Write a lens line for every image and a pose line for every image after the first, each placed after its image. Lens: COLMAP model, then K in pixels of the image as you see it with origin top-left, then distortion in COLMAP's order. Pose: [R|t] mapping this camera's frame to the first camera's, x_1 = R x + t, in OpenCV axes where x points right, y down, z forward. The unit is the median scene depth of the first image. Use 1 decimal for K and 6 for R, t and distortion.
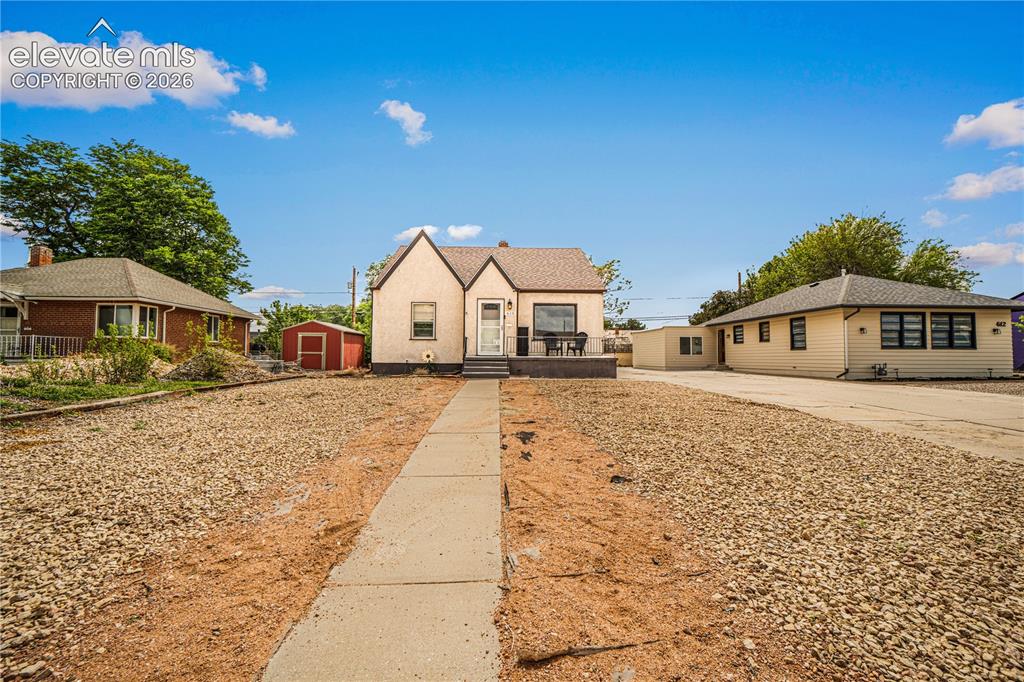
lens RADIAL K [[409.4, 0, 534.8], [0, 409.4, 352.4], [0, 0, 1]] dist [0.002774, -0.001193]
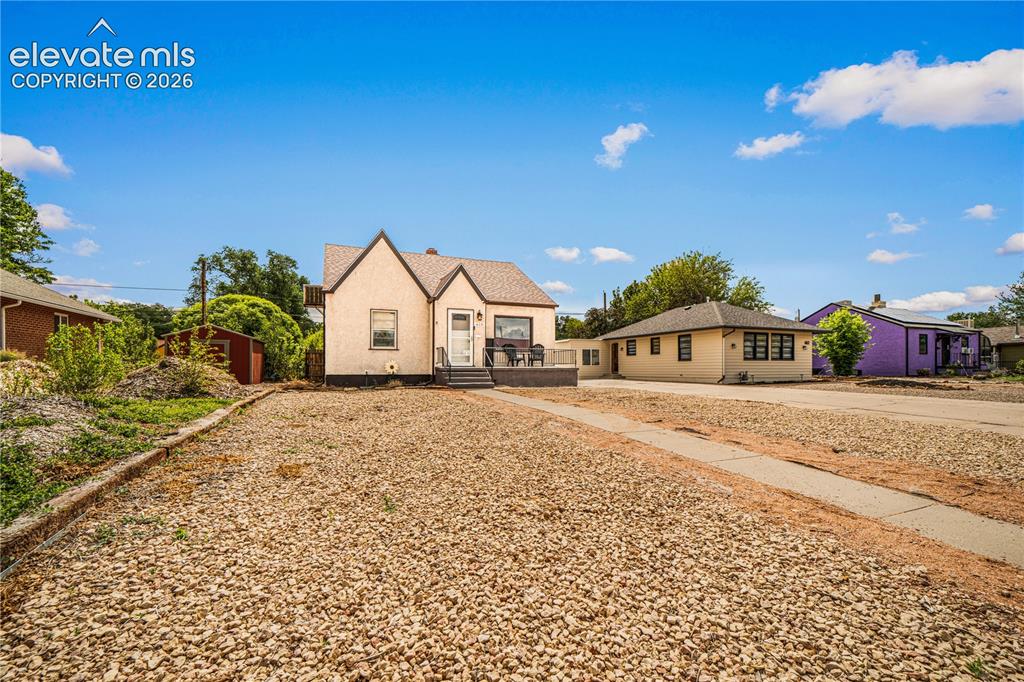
lens RADIAL K [[409.4, 0, 533.2], [0, 409.4, 365.4], [0, 0, 1]] dist [0.002774, -0.001193]
pose [[0.938516, -0.003049, 0.345223, -0.236936], [0.001321, 0.999985, 0.005241, 0.000510], [-0.345233, -0.004463, 0.938506, 0.004520]]
